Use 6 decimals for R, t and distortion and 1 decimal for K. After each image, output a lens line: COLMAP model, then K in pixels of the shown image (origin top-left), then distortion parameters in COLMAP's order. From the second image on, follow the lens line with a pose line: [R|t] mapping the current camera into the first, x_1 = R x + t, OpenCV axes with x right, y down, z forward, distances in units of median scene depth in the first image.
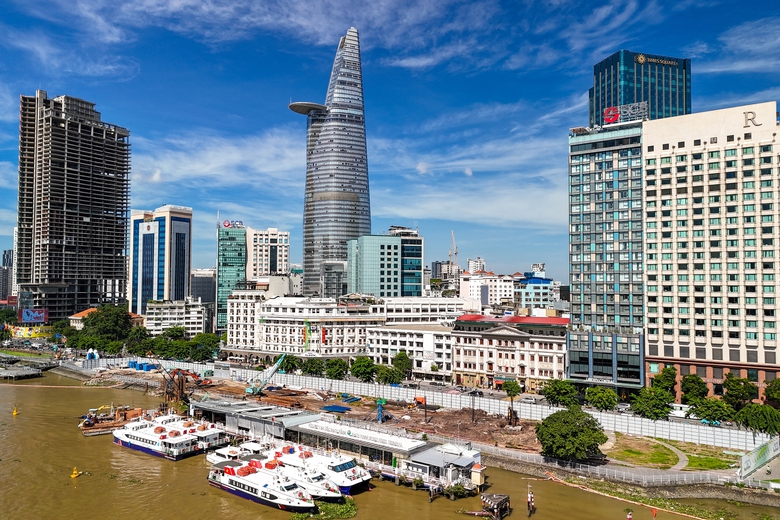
lens RADIAL K [[585.3, 0, 387.1], [0, 585.3, 252.3], [0, 0, 1]] dist [0.108315, -0.101932]
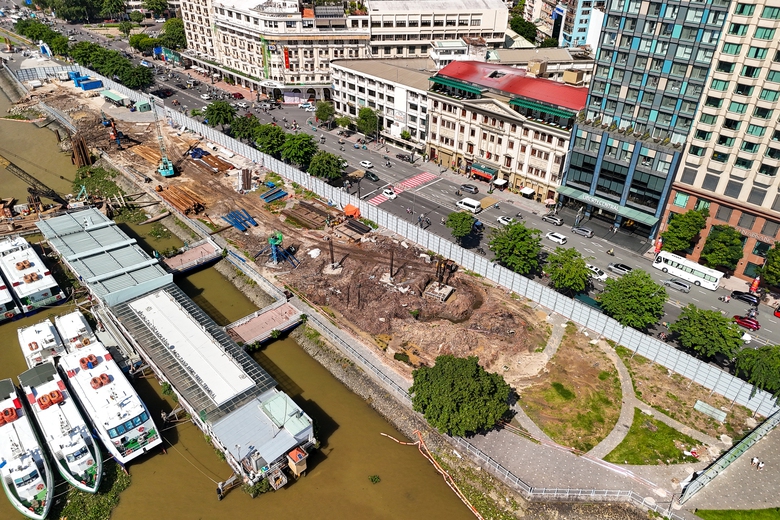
lens RADIAL K [[585.3, 0, 387.1], [0, 585.3, 252.3], [0, 0, 1]] dist [0.108315, -0.101932]
pose [[0.987797, 0.087596, -0.128778, 0.174873], [0.005389, 0.807125, 0.590355, -0.136082], [0.155653, -0.583845, 0.796804, 0.309422]]
